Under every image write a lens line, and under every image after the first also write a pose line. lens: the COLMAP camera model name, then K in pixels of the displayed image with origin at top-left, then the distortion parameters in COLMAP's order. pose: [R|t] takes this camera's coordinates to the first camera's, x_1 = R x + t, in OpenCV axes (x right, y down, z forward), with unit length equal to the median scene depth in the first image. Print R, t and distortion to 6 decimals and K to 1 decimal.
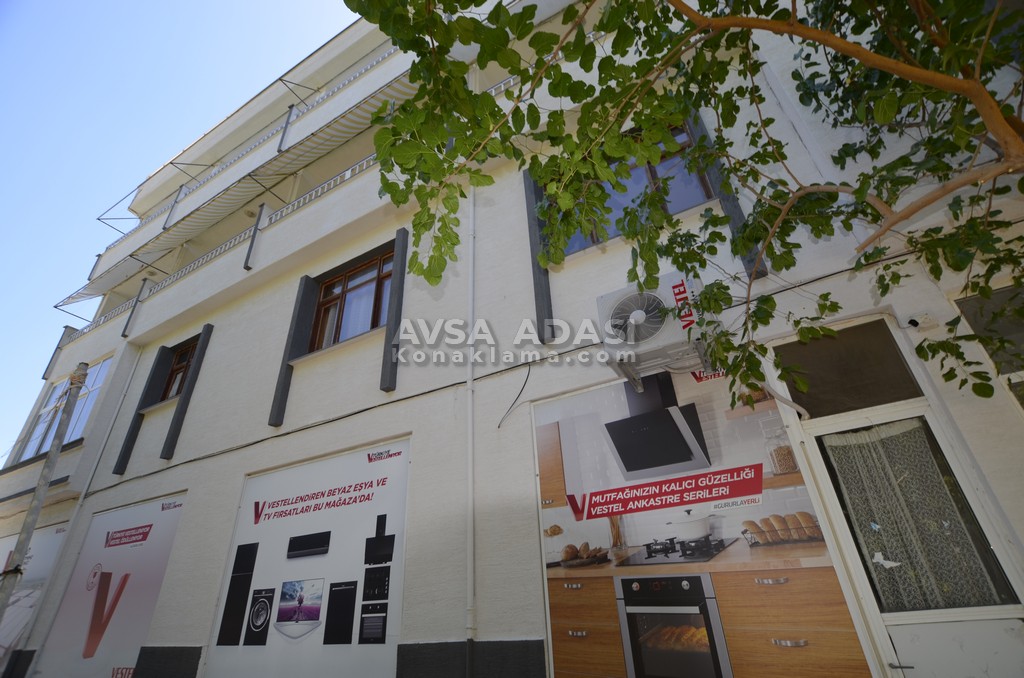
lens RADIAL K [[443.1, 0, 505.8], [0, 443.1, 342.9], [0, 0, 1]] dist [-0.034761, 0.008713]
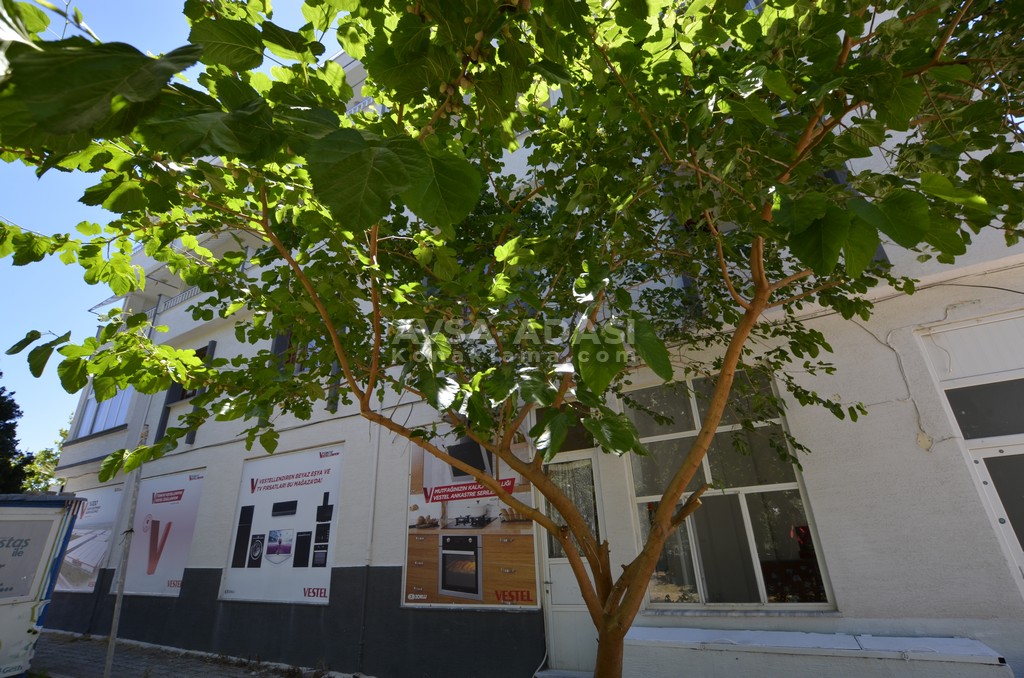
lens RADIAL K [[436.7, 0, 522.1], [0, 436.7, 341.9], [0, 0, 1]] dist [-0.024629, 0.000071]
pose [[0.999976, 0.004627, 0.005173, 0.464762], [-0.005260, 0.991508, 0.129937, -0.400085], [-0.004528, -0.129961, 0.991509, -0.554113]]
